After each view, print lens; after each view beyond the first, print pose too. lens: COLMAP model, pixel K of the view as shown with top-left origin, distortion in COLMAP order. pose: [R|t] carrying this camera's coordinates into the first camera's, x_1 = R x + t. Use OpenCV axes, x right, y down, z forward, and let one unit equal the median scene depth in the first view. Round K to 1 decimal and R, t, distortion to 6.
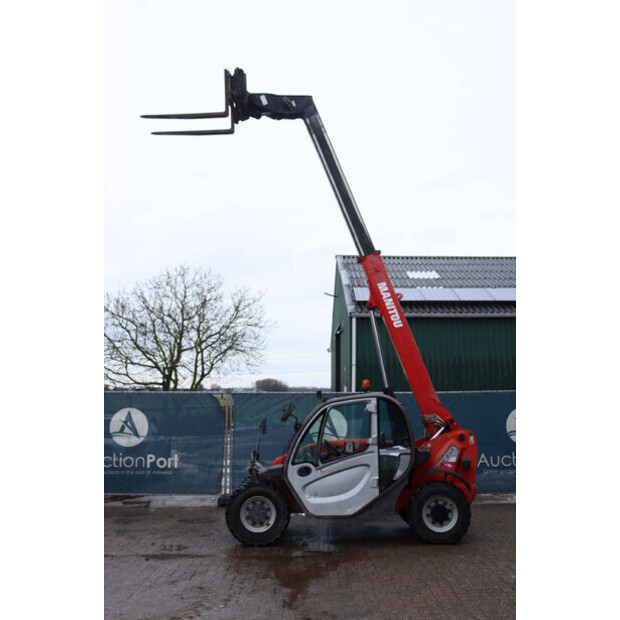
lens RADIAL K [[794.3, 0, 310.4], [0, 794.3, 292.6], [0, 0, 1]] dist [0.018295, 0.000000]
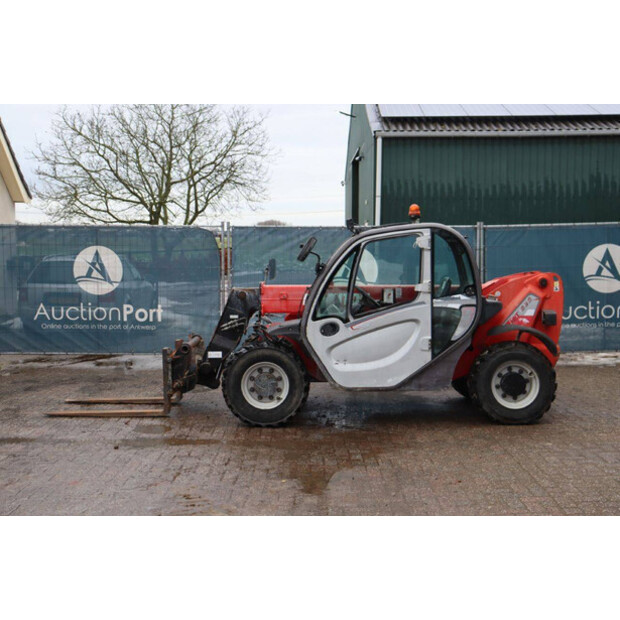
lens RADIAL K [[863.1, 0, 303.9], [0, 863.1, 285.0], [0, 0, 1]] dist [0.010084, 0.000000]
pose [[0.999900, -0.000462, -0.014127, -0.019613], [0.003011, 0.983477, 0.181005, 0.041592], [0.013810, -0.181030, 0.983381, 0.227233]]
